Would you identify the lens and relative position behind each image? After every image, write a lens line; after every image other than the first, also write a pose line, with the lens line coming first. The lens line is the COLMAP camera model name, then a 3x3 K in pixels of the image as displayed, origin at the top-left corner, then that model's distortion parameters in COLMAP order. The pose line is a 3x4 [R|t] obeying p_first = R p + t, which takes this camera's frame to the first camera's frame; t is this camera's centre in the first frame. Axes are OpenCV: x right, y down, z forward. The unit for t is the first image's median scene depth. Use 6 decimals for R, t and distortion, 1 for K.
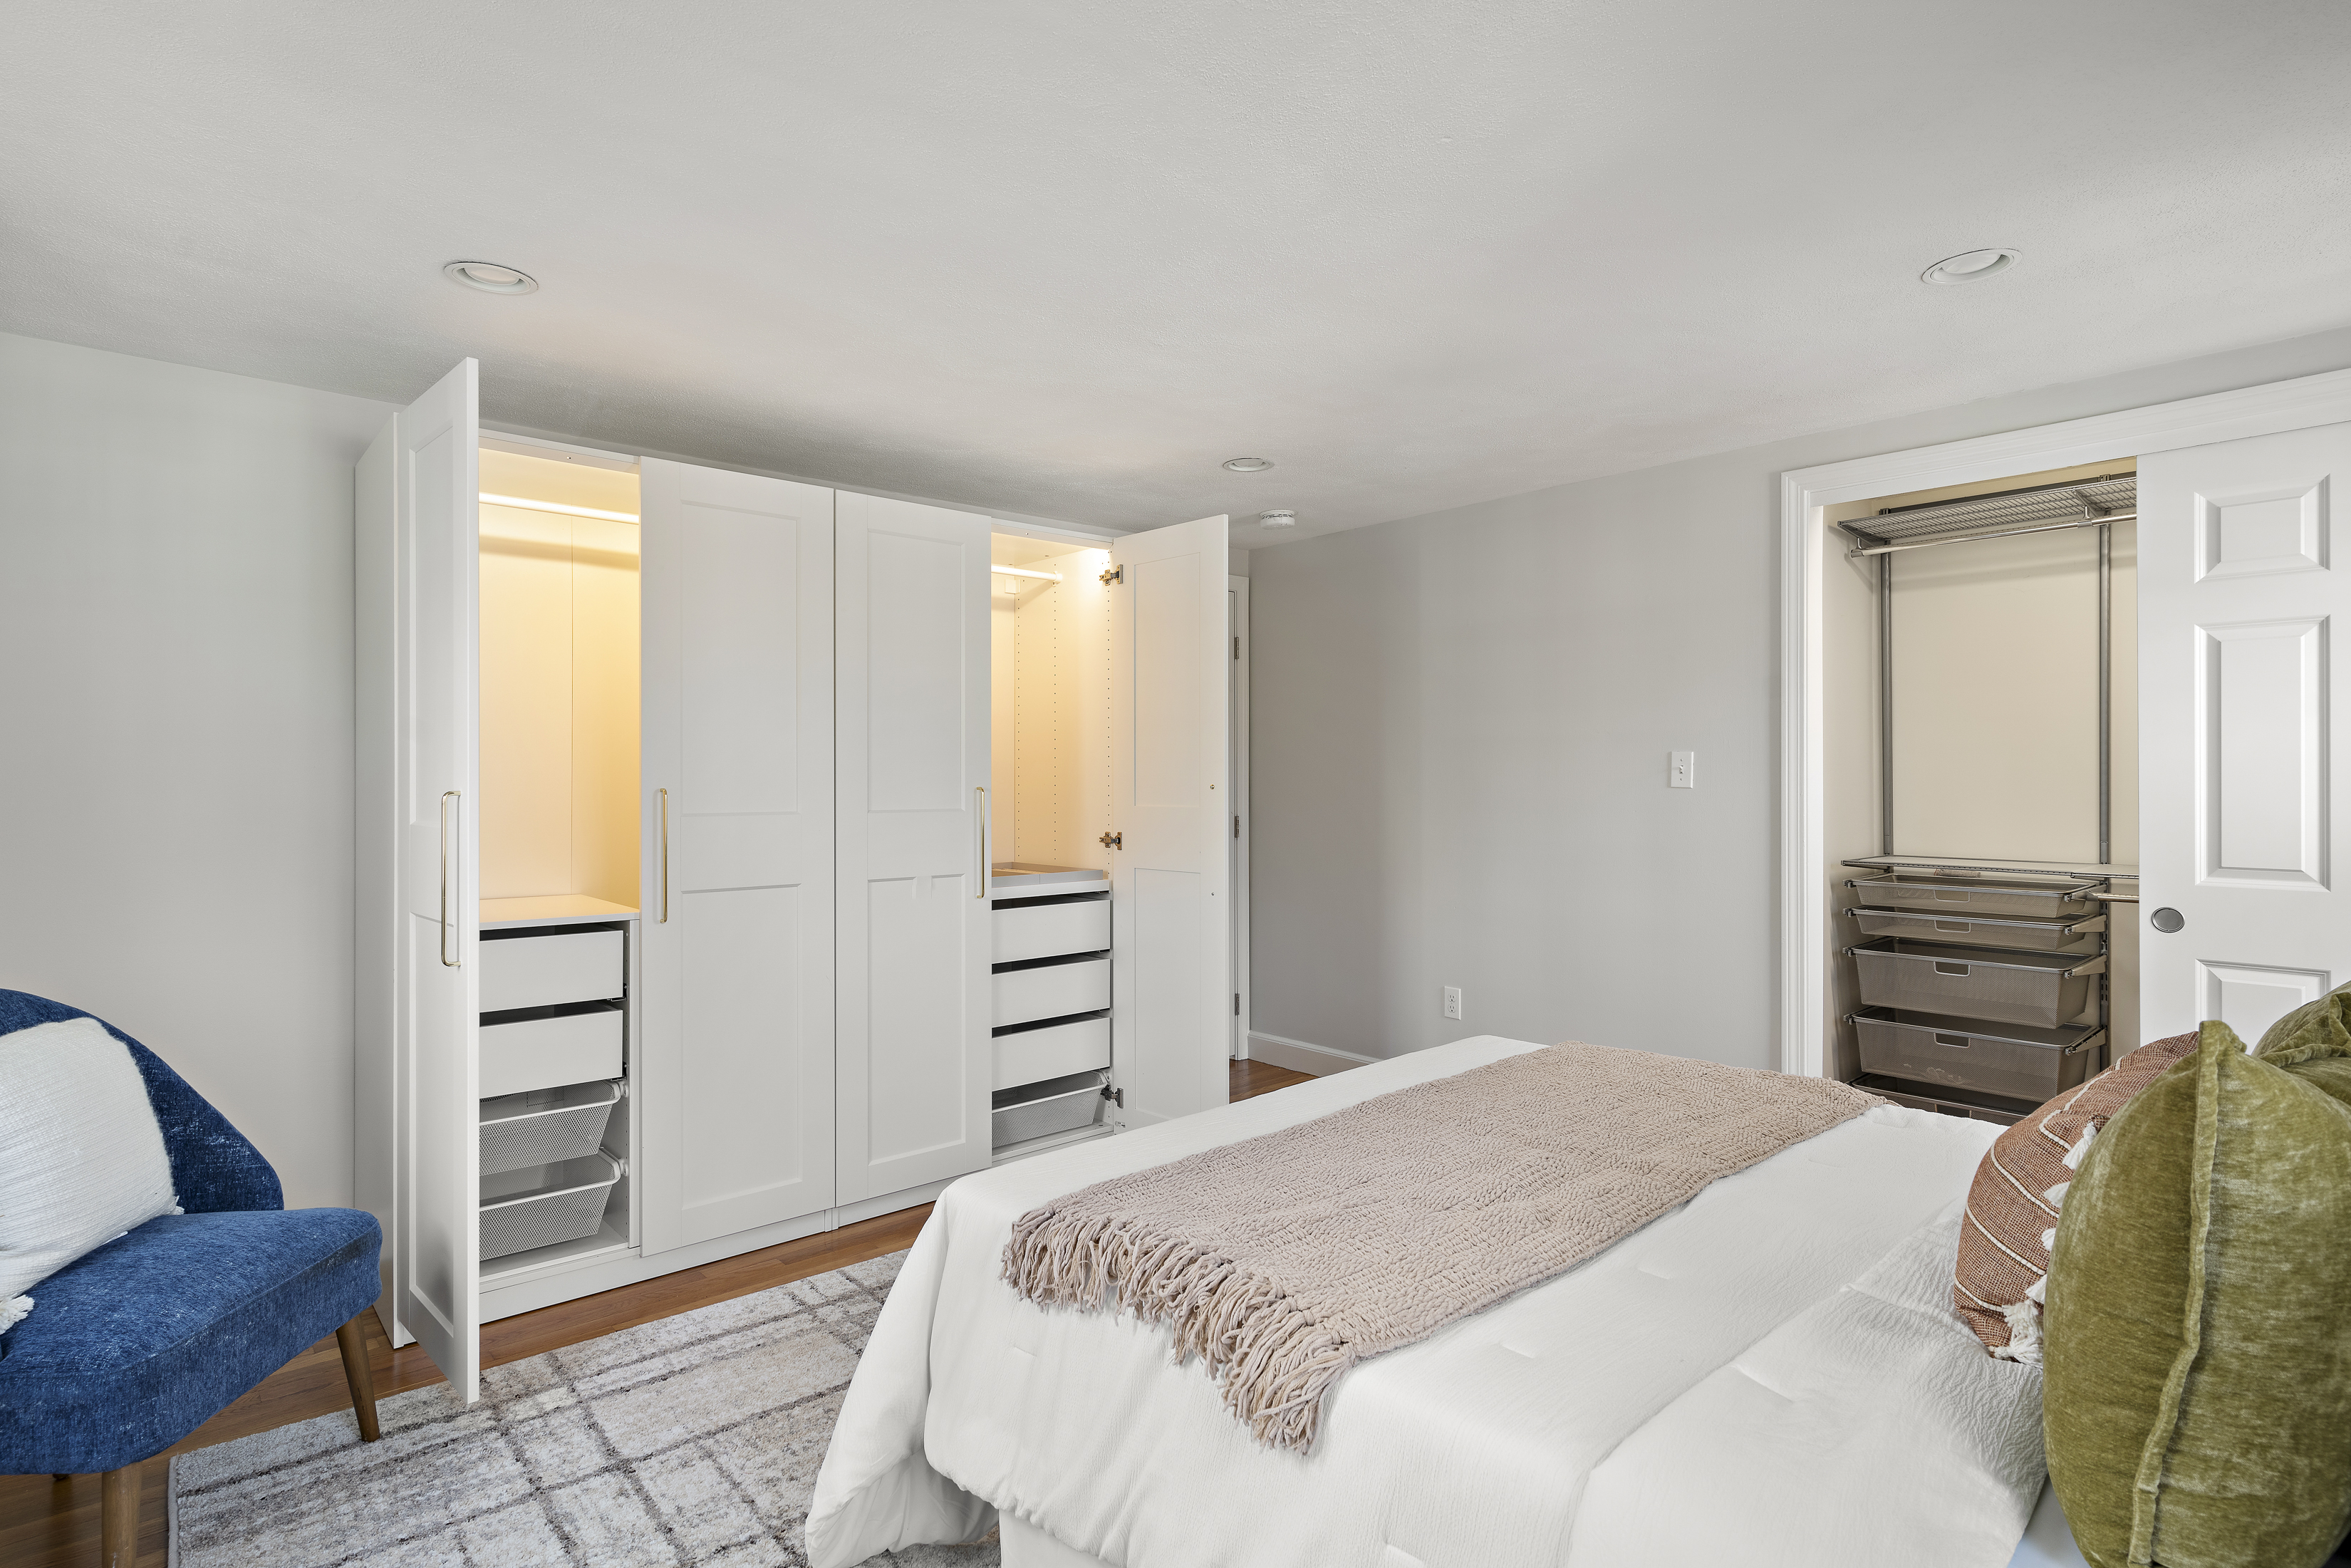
lens RADIAL K [[1204.2, 0, 1181.7], [0, 1204.2, 772.5], [0, 0, 1]] dist [0.001579, -0.000667]
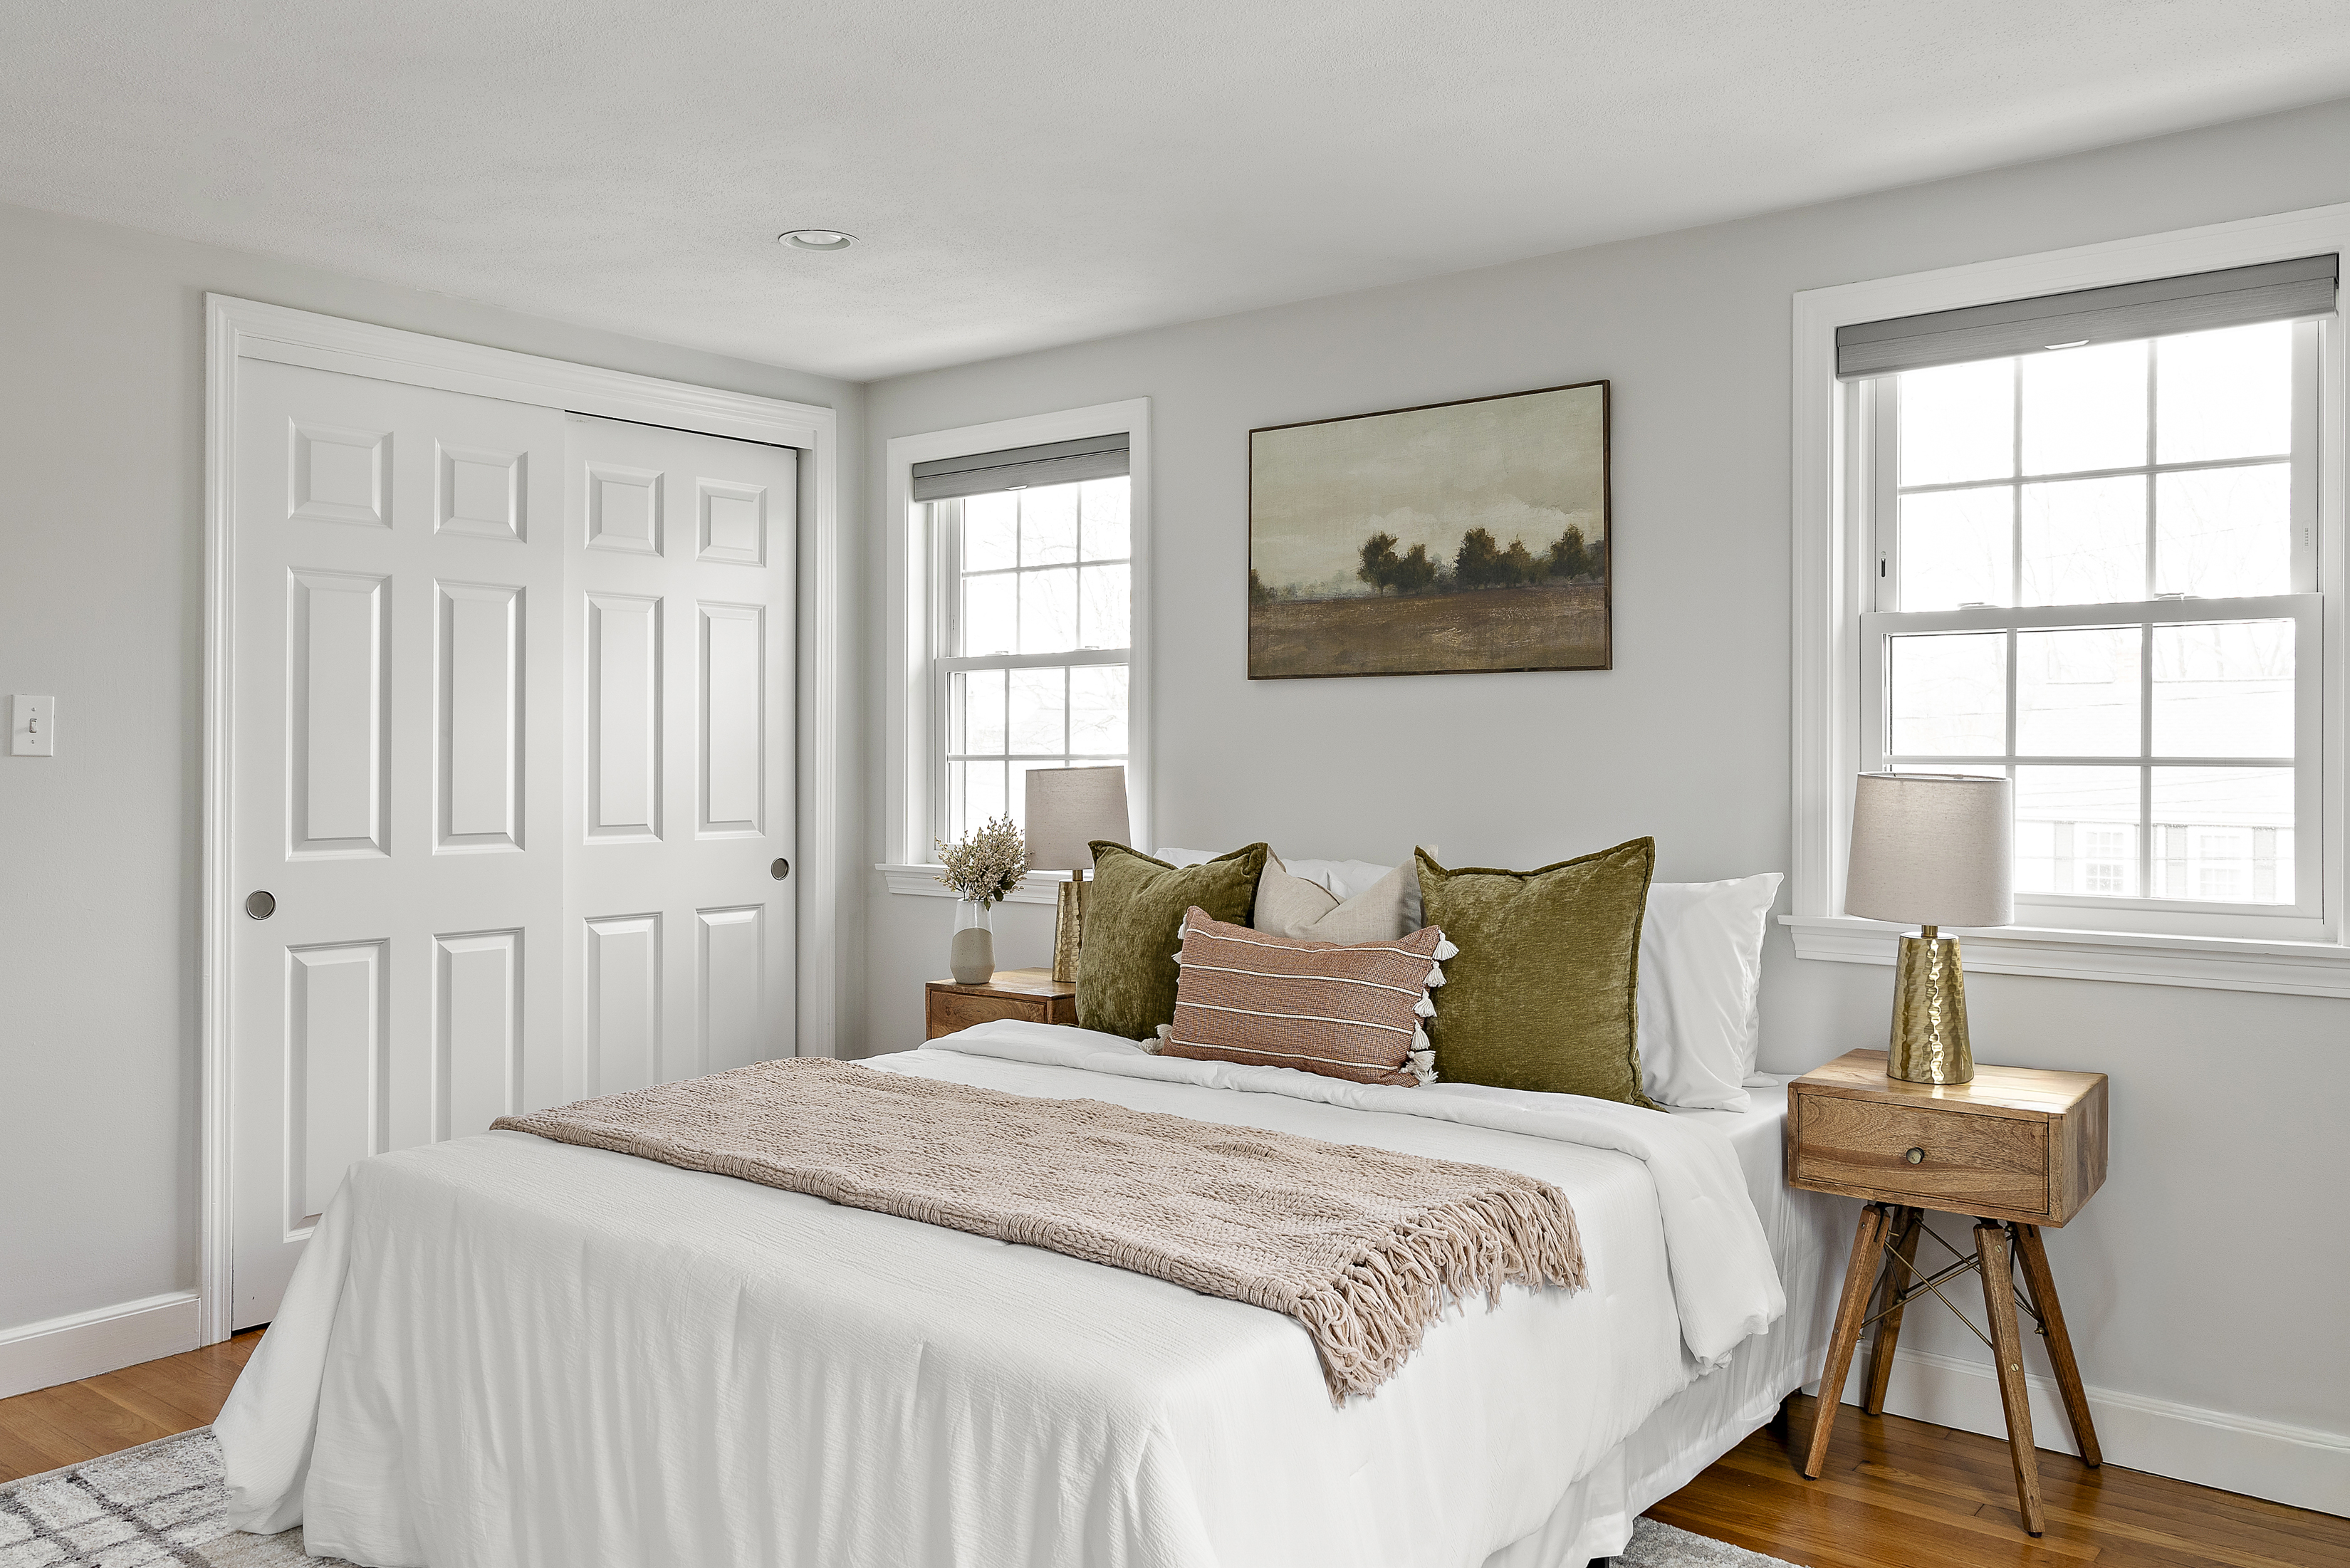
lens RADIAL K [[1738.7, 0, 1176.5], [0, 1738.7, 757.0], [0, 0, 1]] dist [0.001540, 0.002206]
pose [[-0.183349, -0.006726, 0.983025, -0.622361], [-0.005092, 0.999970, 0.005892, 0.005516], [-0.983035, -0.003925, -0.183378, 0.714177]]
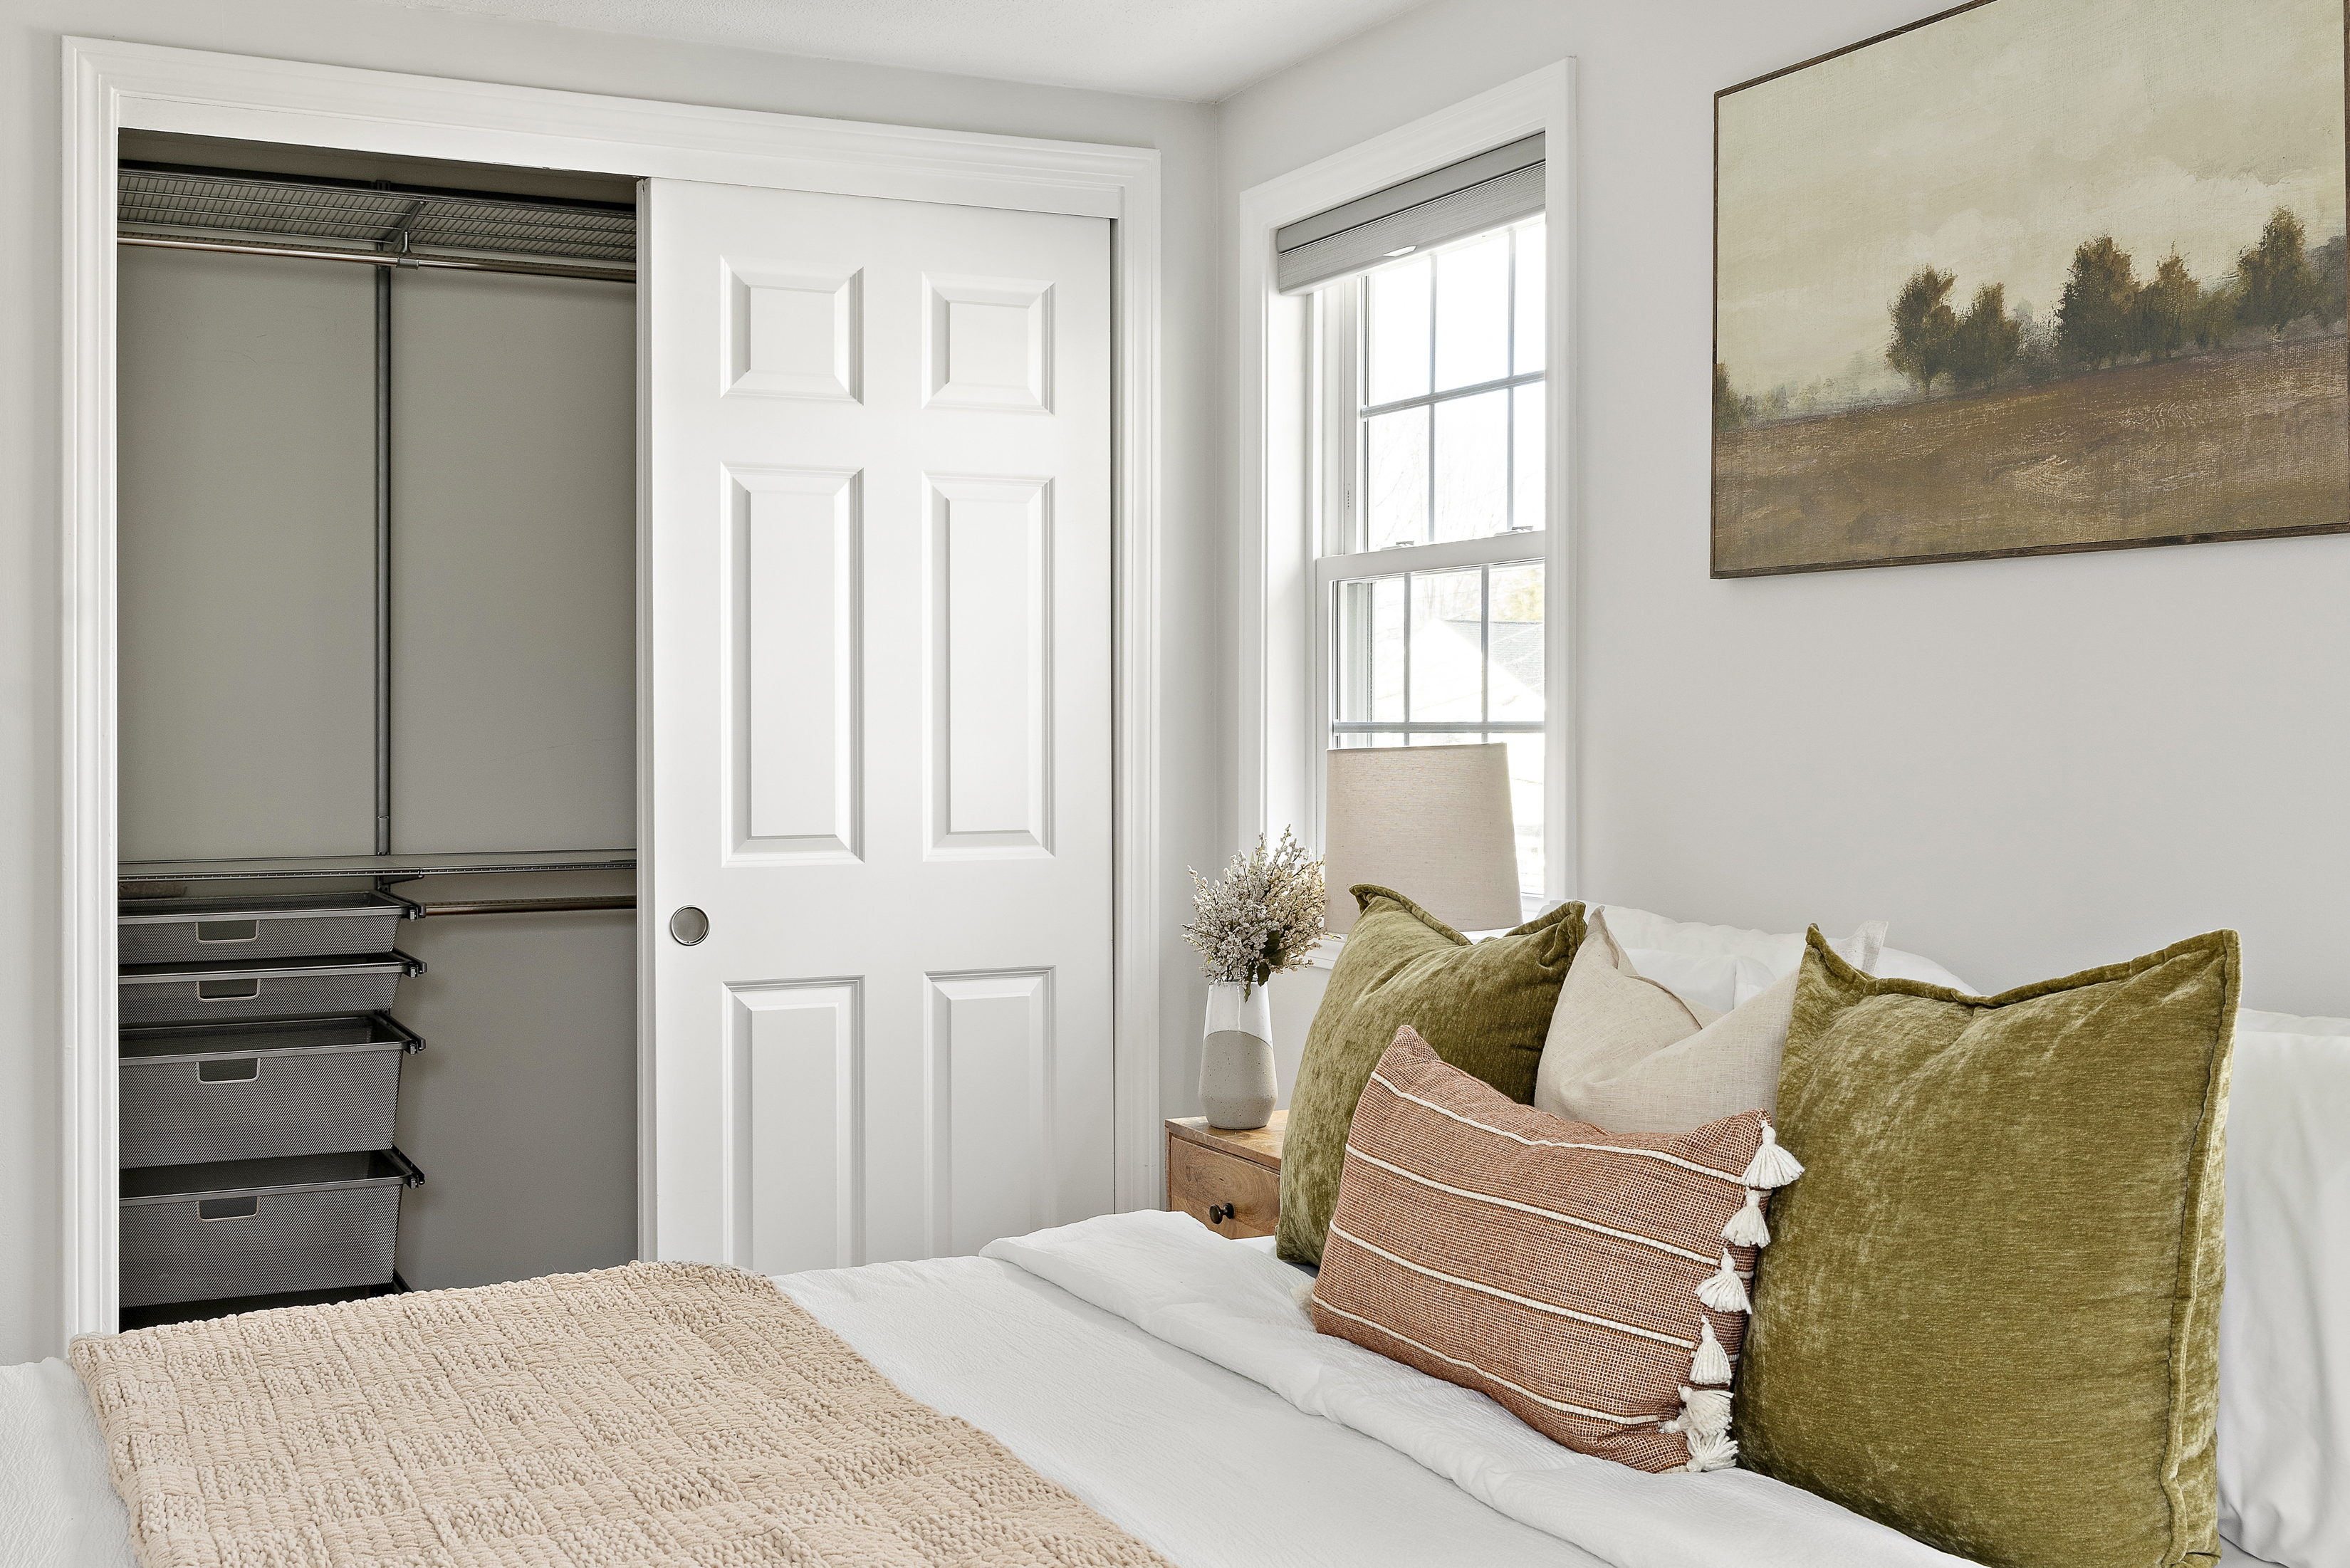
lens RADIAL K [[2504.8, 0, 1179.5], [0, 2504.8, 724.9], [0, 0, 1]] dist [0.010184, 0.000000]
pose [[0.252457, -0.007674, 0.967578, -0.334061], [-0.003377, 0.999955, 0.008812, 0.003510], [-0.967602, -0.005492, 0.252419, 0.372293]]
